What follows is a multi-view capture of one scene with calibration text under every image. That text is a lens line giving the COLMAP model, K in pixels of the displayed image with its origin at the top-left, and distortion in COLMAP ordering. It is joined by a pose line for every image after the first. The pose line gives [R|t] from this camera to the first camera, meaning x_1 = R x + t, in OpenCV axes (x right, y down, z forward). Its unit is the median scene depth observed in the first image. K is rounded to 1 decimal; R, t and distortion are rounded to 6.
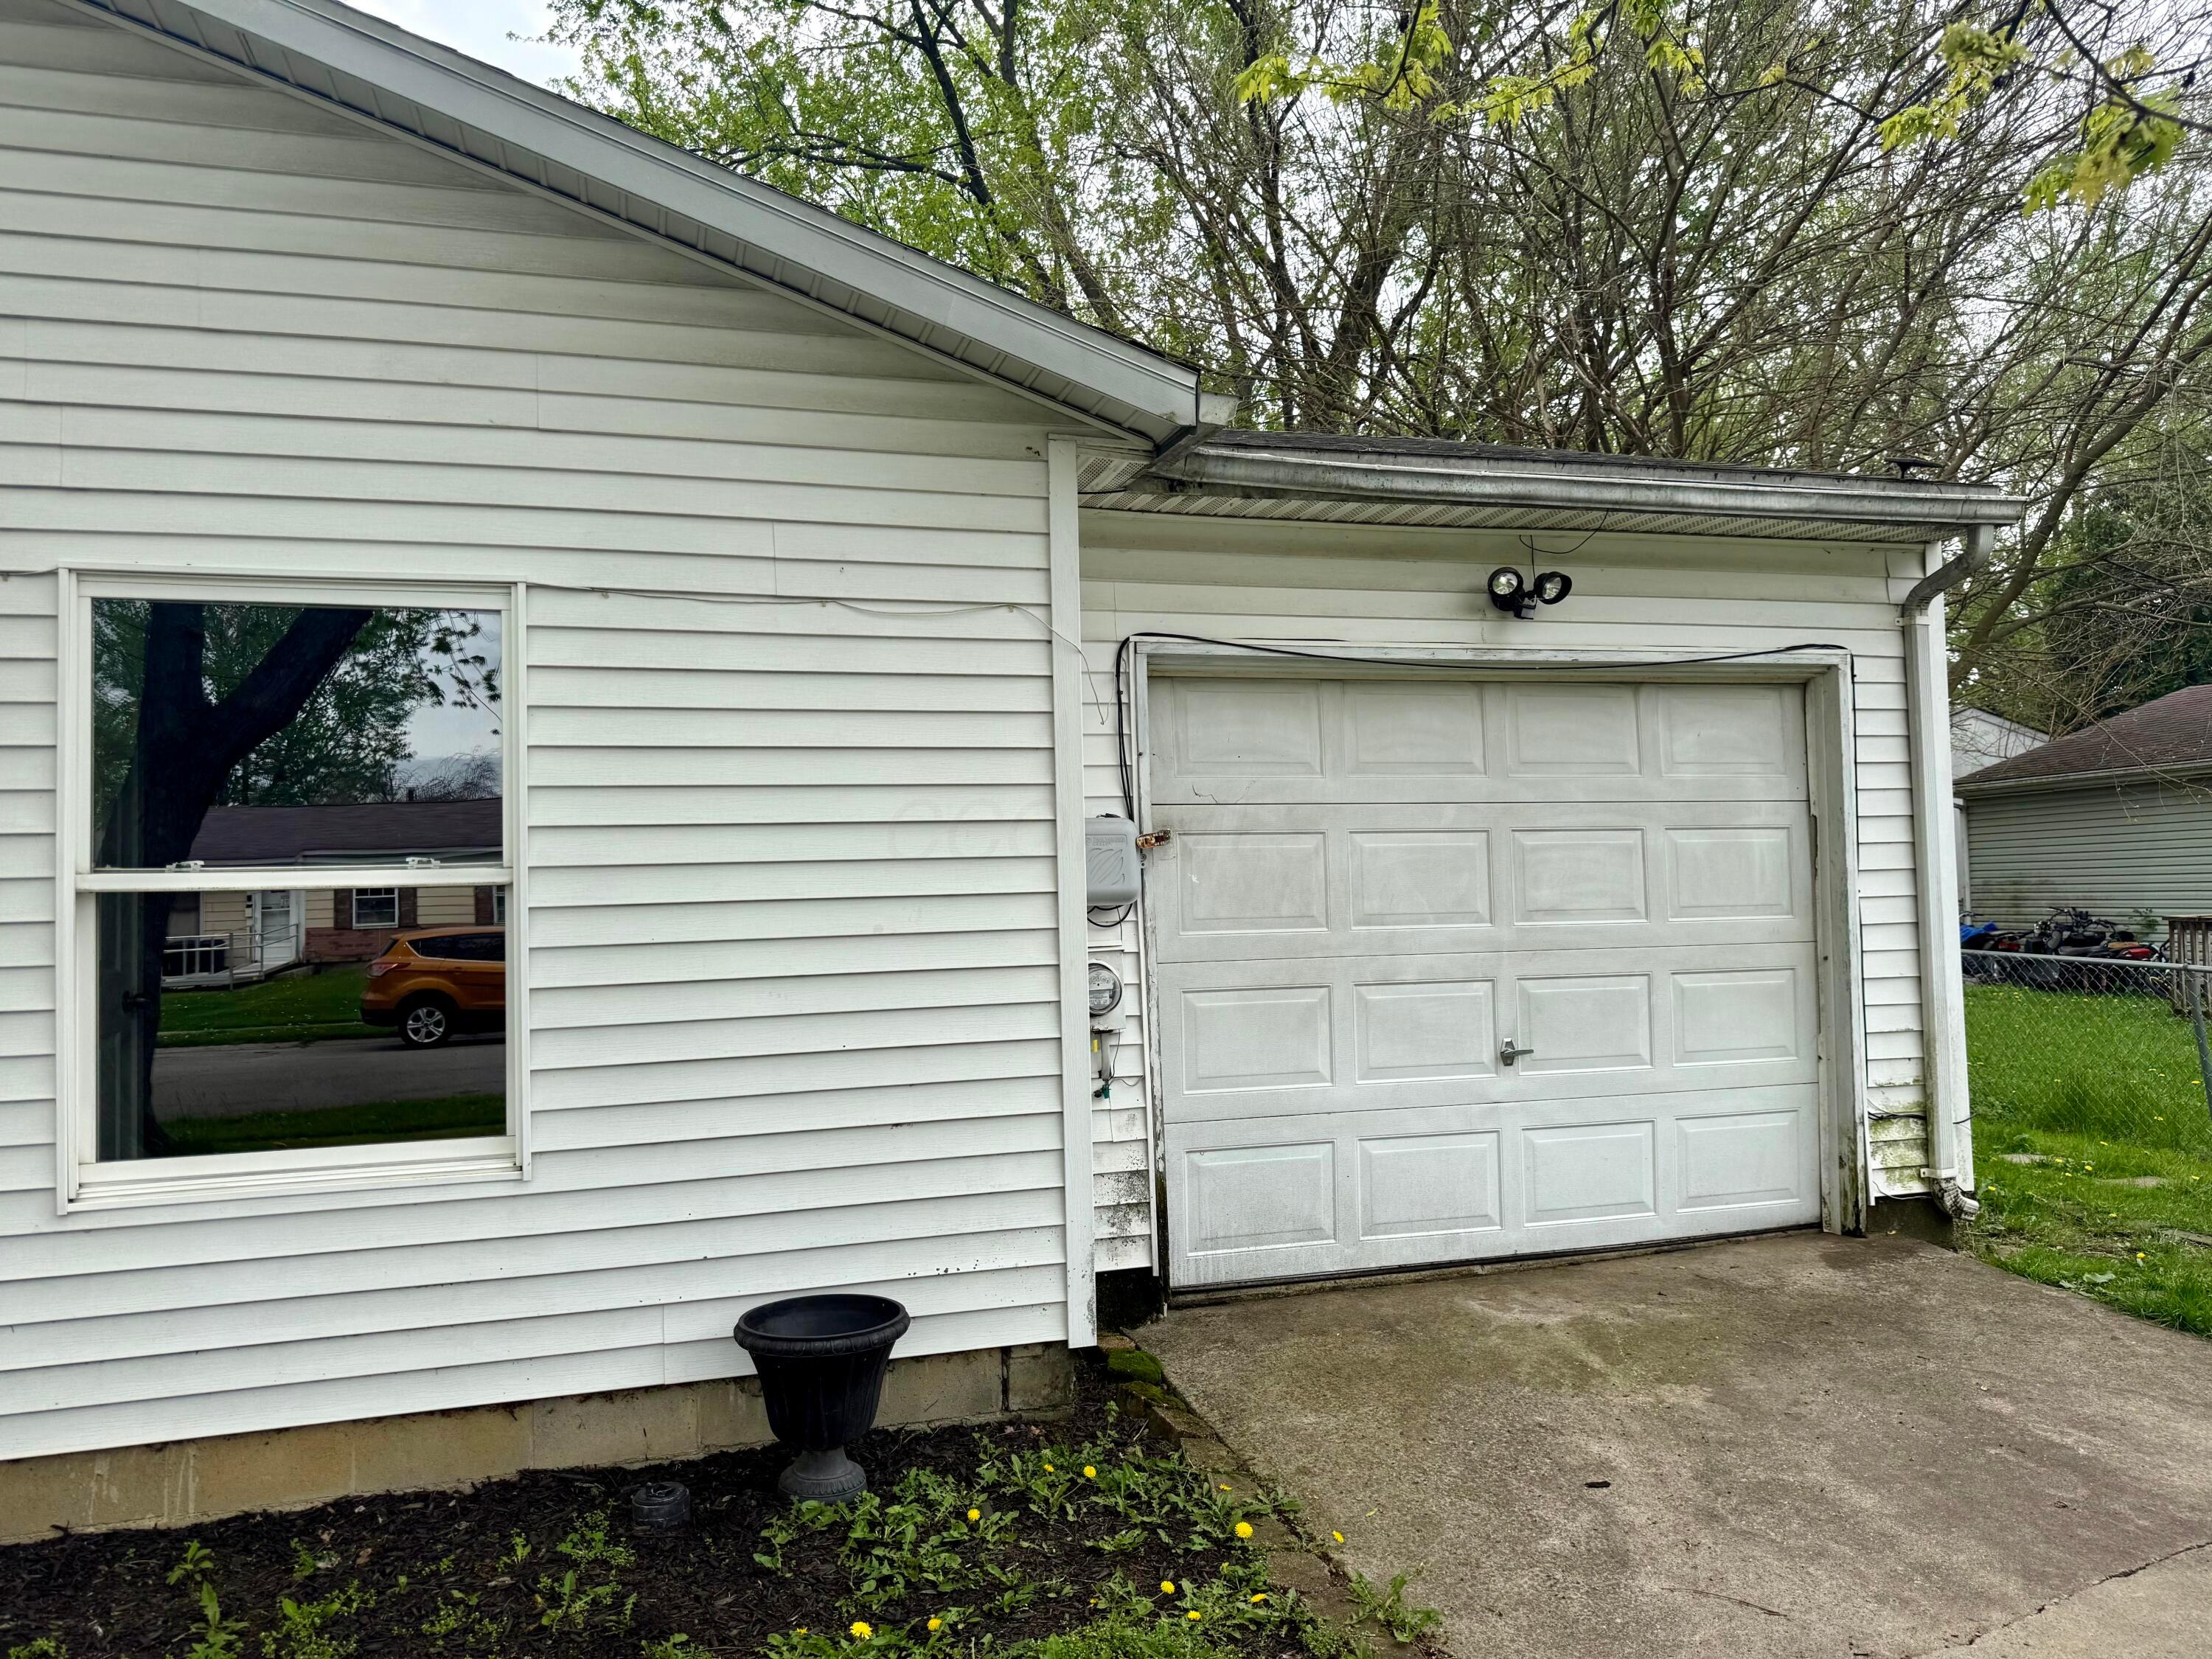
lens RADIAL K [[1565.1, 0, 1110.8], [0, 1565.1, 830.1], [0, 0, 1]] dist [0.144613, -0.218991]
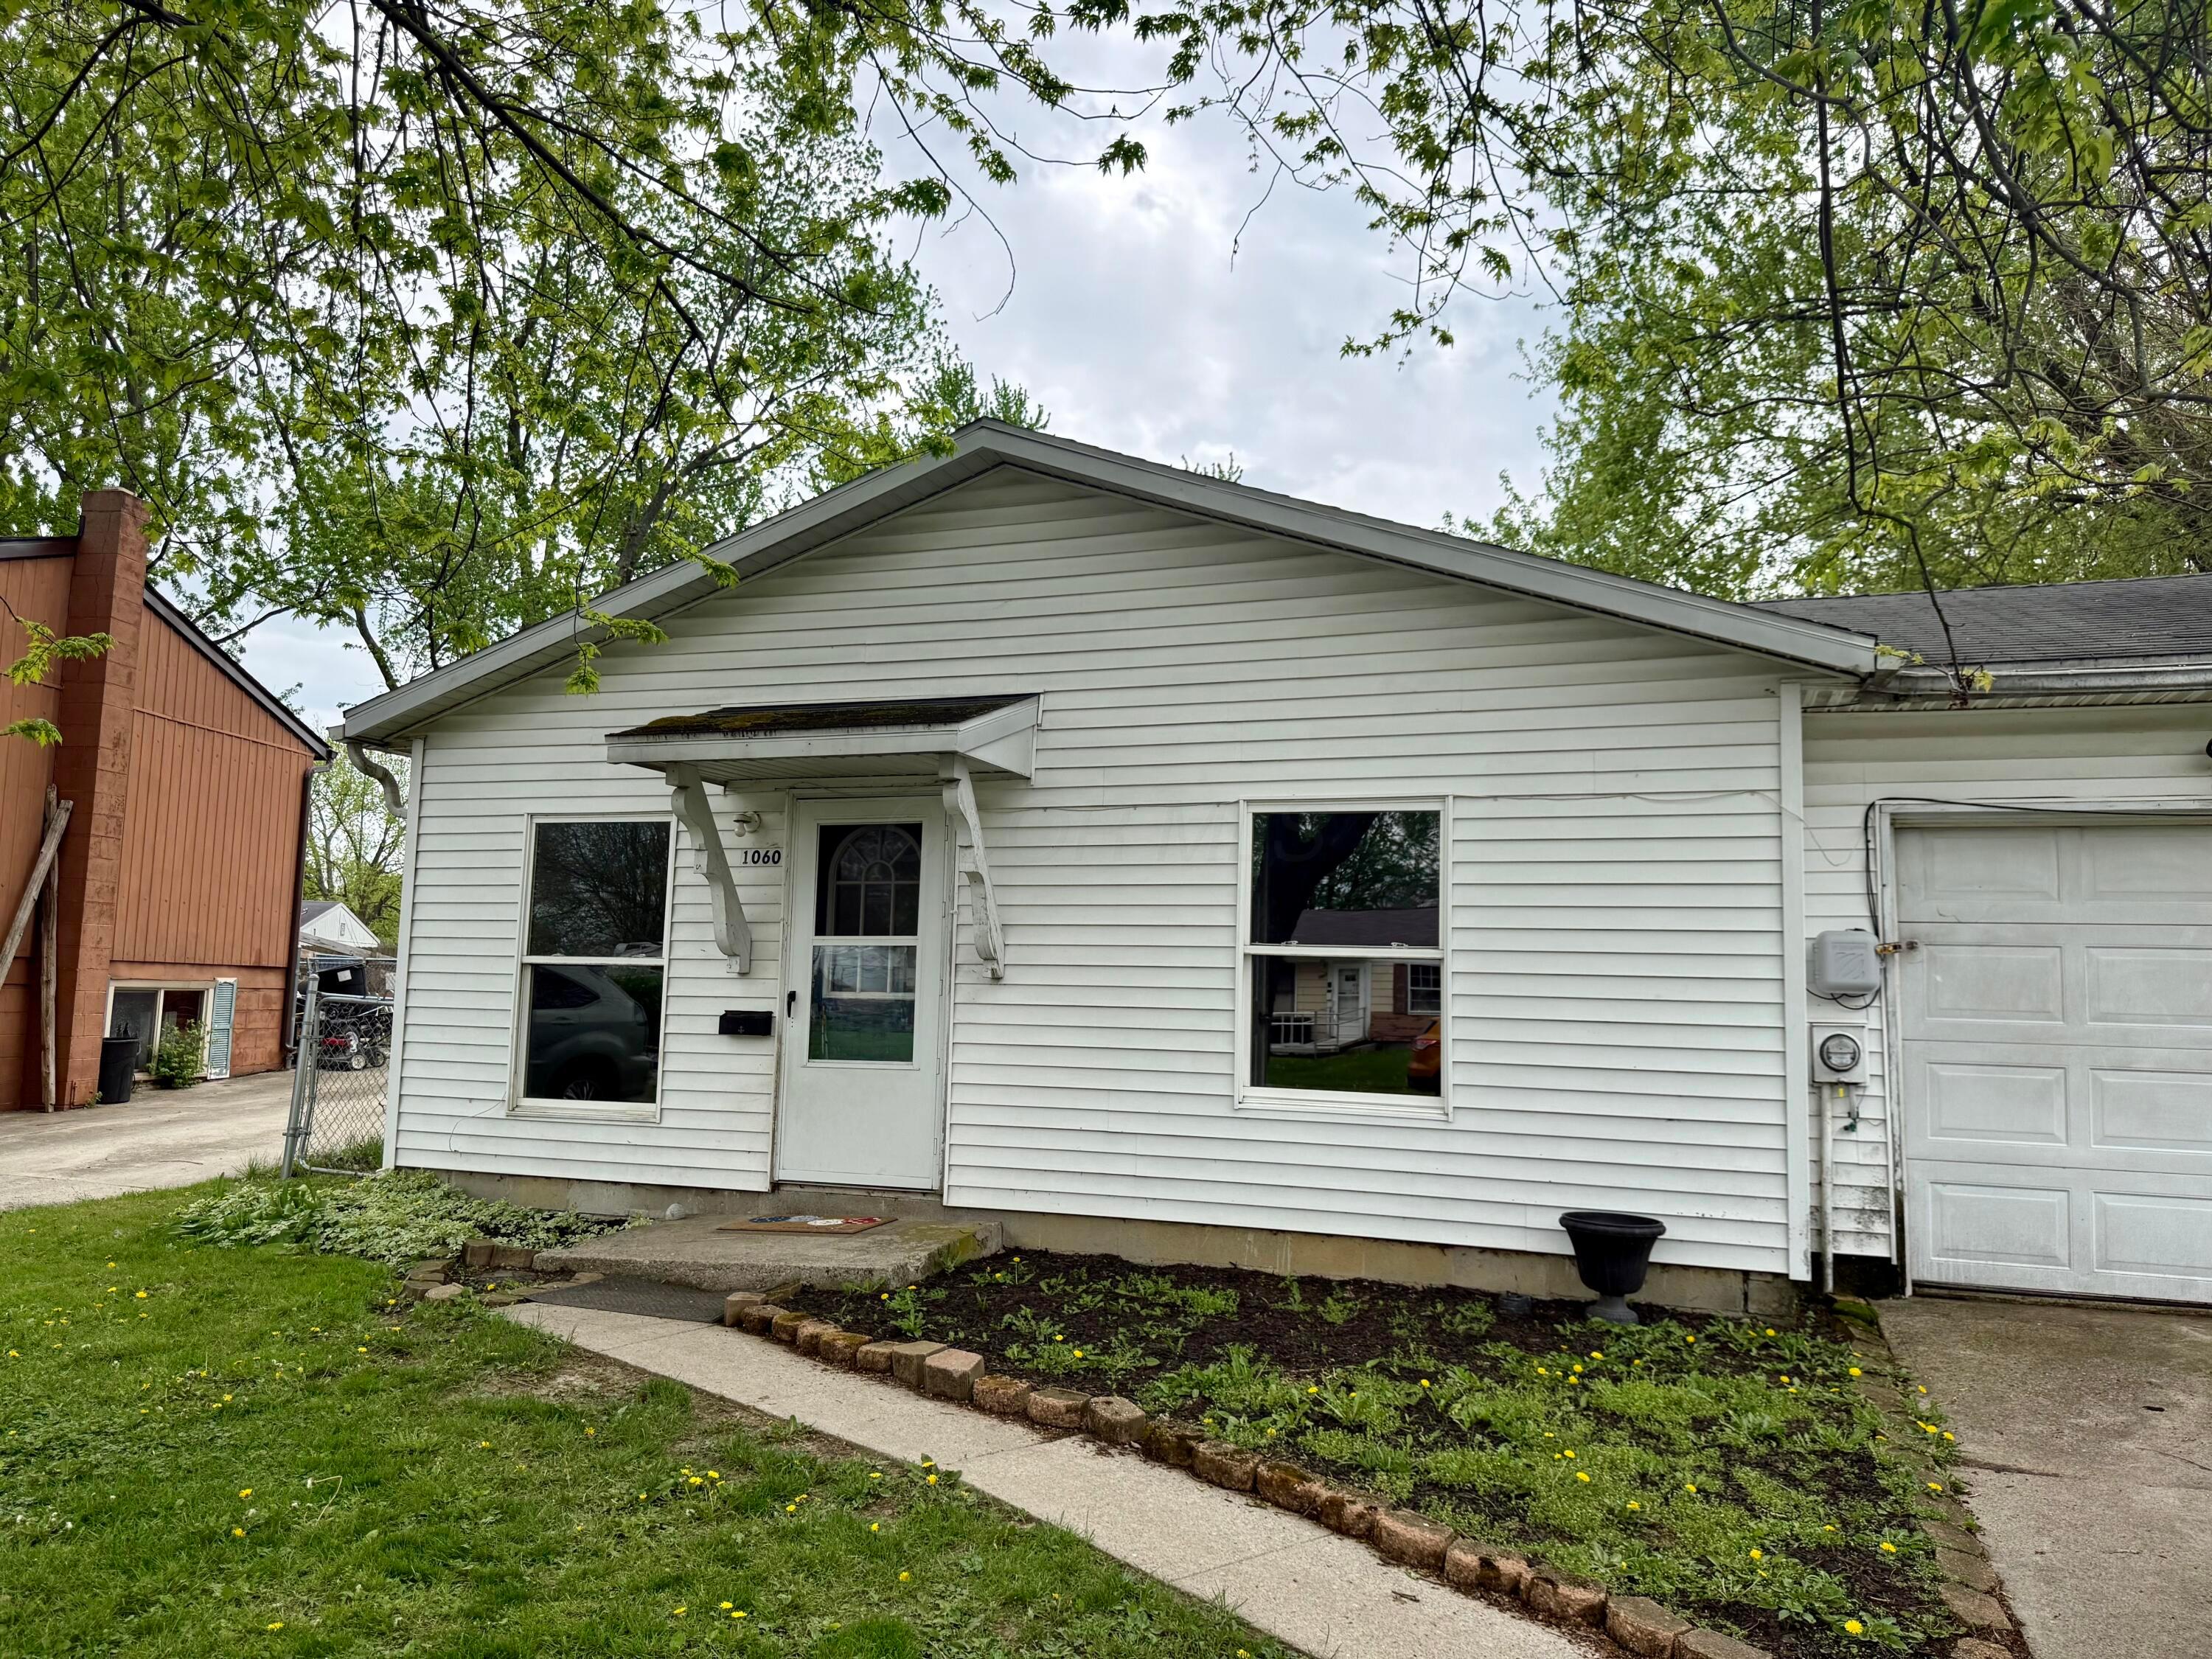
lens RADIAL K [[1565.1, 0, 1110.8], [0, 1565.1, 830.1], [0, 0, 1]] dist [0.144613, -0.218991]
pose [[0.805937, -0.016589, -0.591768, 0.307923], [-0.022983, 0.997977, -0.059278, 0.002000], [0.591555, 0.061375, 0.803926, -0.546946]]
